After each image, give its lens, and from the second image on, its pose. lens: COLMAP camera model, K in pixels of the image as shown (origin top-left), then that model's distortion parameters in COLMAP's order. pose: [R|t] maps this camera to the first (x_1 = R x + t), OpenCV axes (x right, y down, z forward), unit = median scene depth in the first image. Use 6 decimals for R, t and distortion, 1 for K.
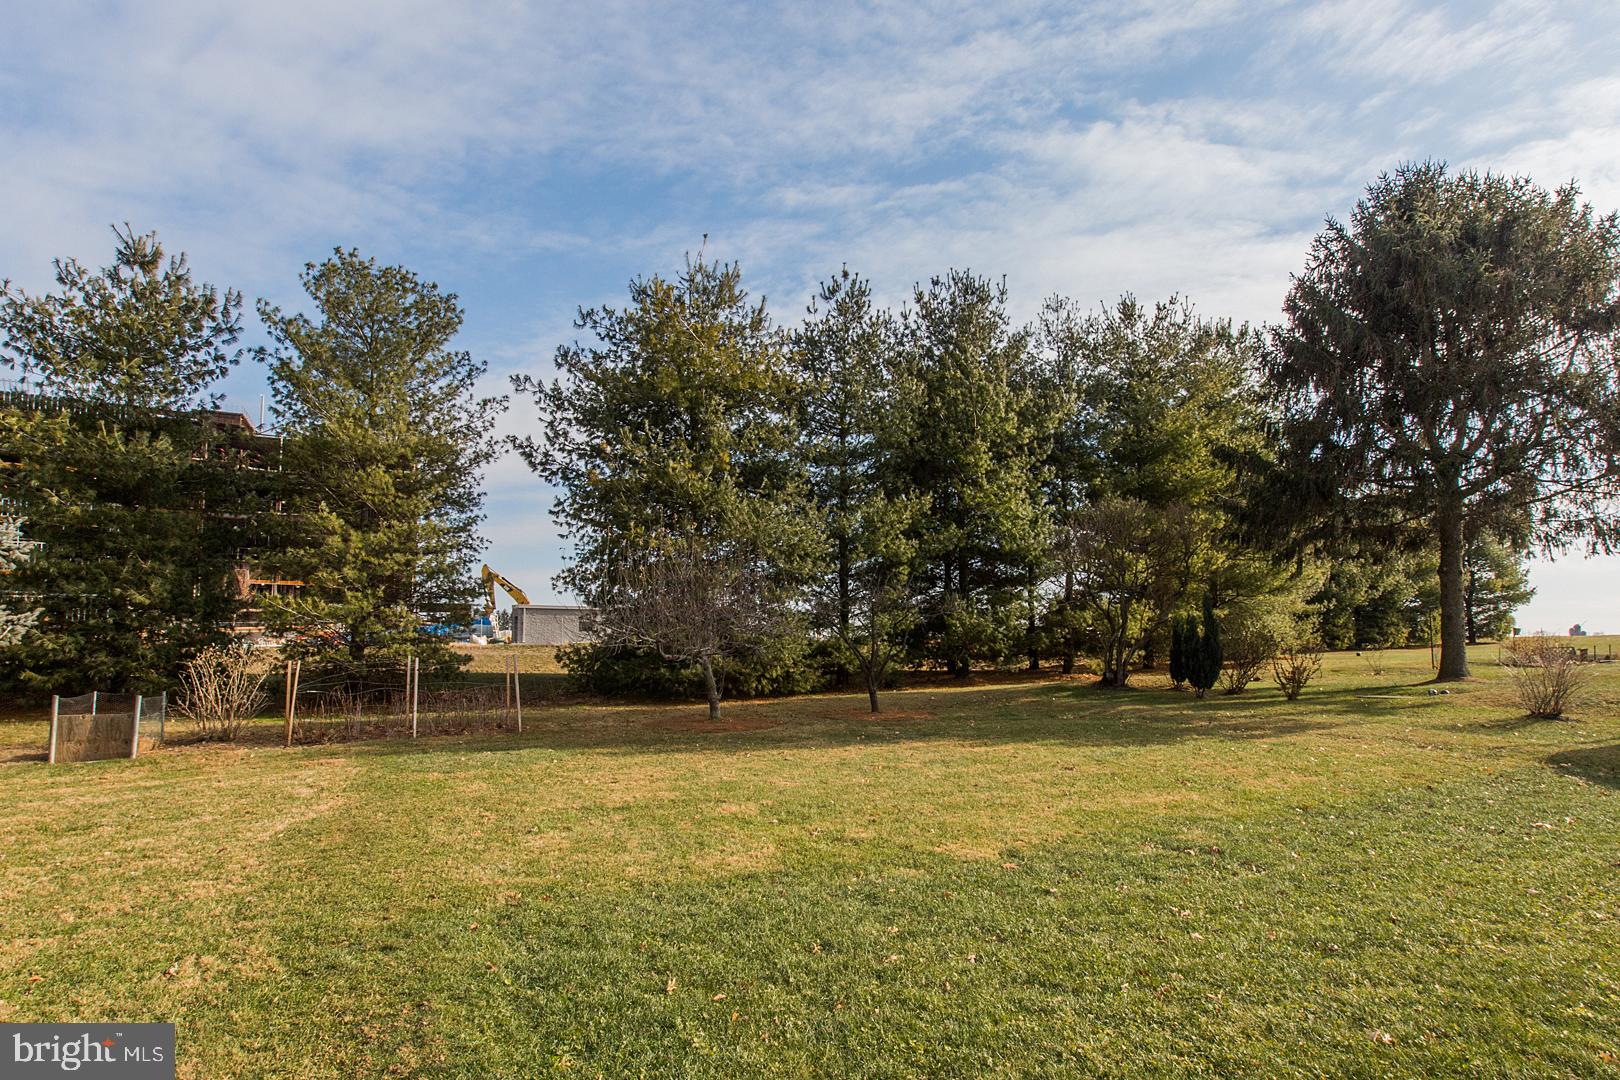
lens RADIAL K [[855.5, 0, 808.5], [0, 855.5, 608.4], [0, 0, 1]] dist [-0.013917, 0.015579]
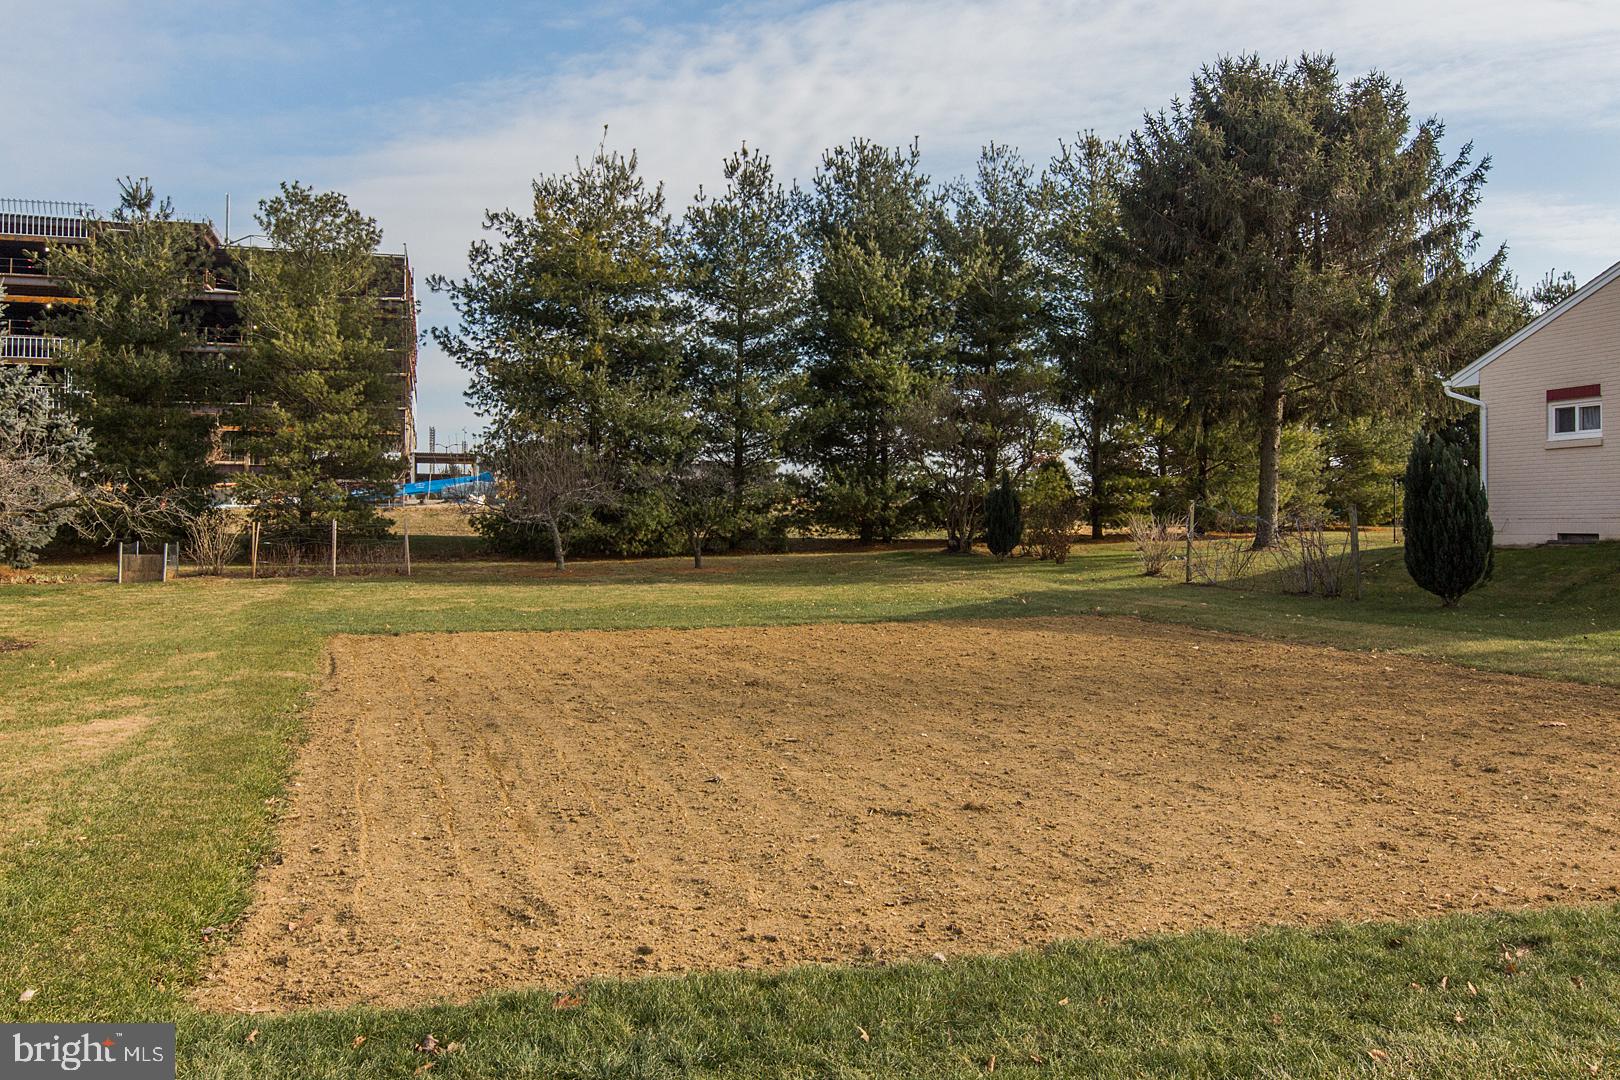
lens RADIAL K [[1370.9, 0, 810.0], [0, 1370.9, 540.0], [0, 0, 1]] dist [0.011284, -0.000706]
pose [[0.984919, 0.011835, -0.172609, 0.517540], [0.000223, 0.997570, 0.069674, -0.051312], [0.173014, -0.068662, 0.982523, -0.806256]]
